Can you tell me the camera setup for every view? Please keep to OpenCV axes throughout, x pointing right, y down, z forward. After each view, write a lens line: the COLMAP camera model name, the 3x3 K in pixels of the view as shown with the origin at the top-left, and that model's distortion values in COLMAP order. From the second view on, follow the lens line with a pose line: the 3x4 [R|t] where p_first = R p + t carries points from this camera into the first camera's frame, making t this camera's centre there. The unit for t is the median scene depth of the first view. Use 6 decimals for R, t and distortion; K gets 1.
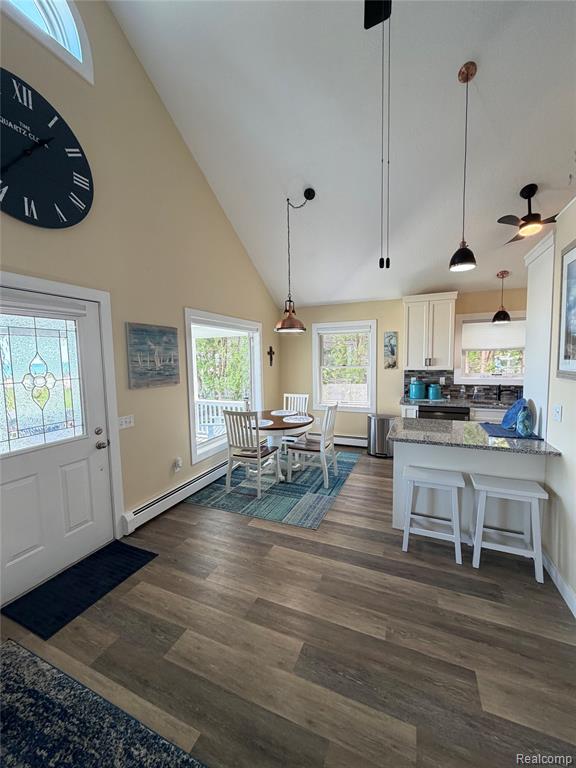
lens RADIAL K [[304.8, 0, 284.4], [0, 304.8, 381.8], [0, 0, 1]] dist [0.000118, -0.000173]
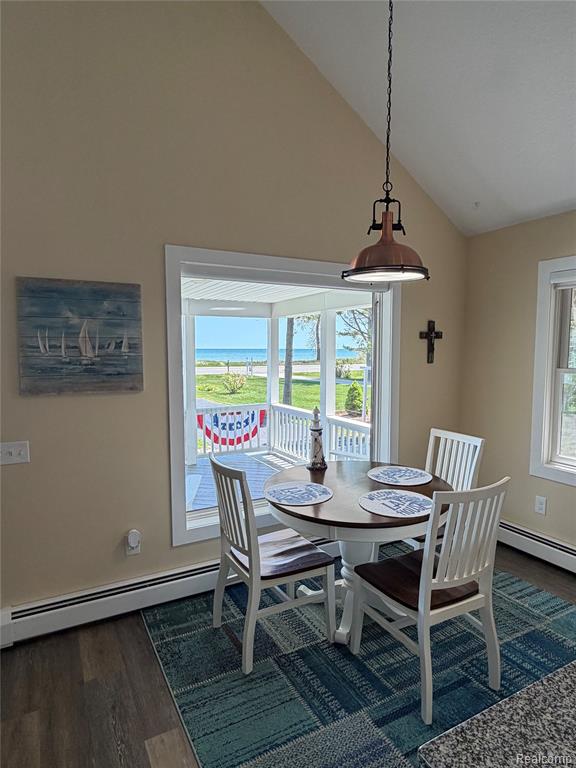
lens RADIAL K [[452.6, 0, 288.3], [0, 452.6, 383.2], [0, 0, 1]] dist [-0.000199, 0.002151]
pose [[0.791706, 0.064884, -0.607447, 0.368727], [-0.062110, 0.997740, 0.025622, -0.048073], [0.607737, 0.017443, 0.793947, 0.596015]]
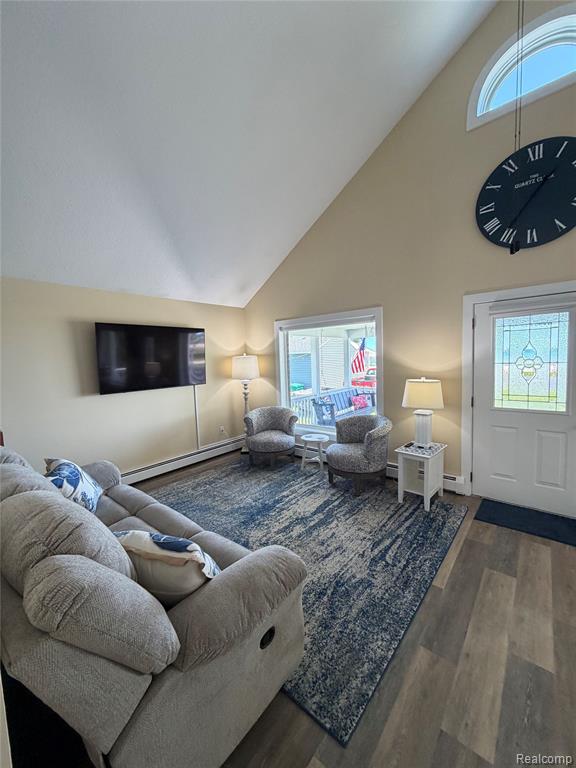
lens RADIAL K [[304.8, 0, 289.0], [0, 304.8, 380.8], [0, 0, 1]] dist [0.000118, -0.000173]
pose [[-0.278888, 0.104144, -0.954660, 0.590826], [-0.035659, 0.992294, 0.118667, -0.033253], [0.959661, 0.067137, -0.273026, 0.260116]]
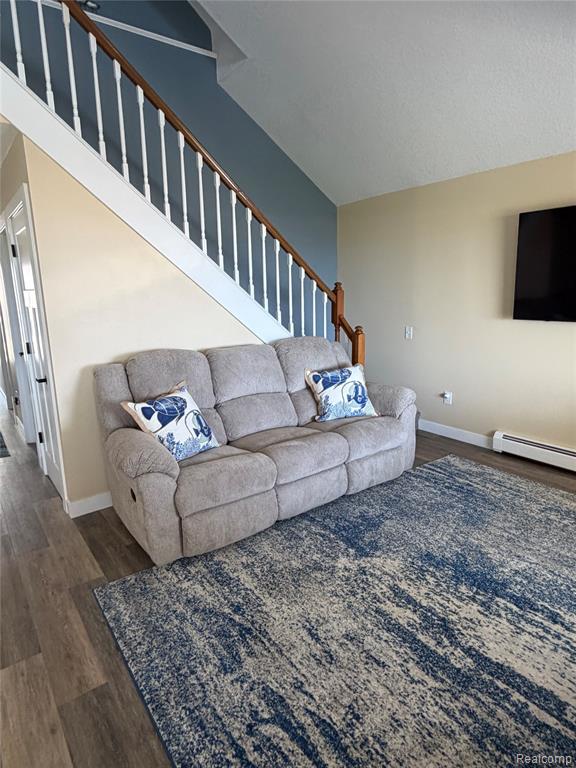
lens RADIAL K [[452.6, 0, 285.9], [0, 452.6, 383.9], [0, 0, 1]] dist [-0.000199, 0.002151]
pose [[-0.867346, -0.064716, 0.493480, -0.446376], [0.078351, 0.961393, 0.263790, -0.020885], [-0.491499, 0.267462, -0.828790, 0.651350]]
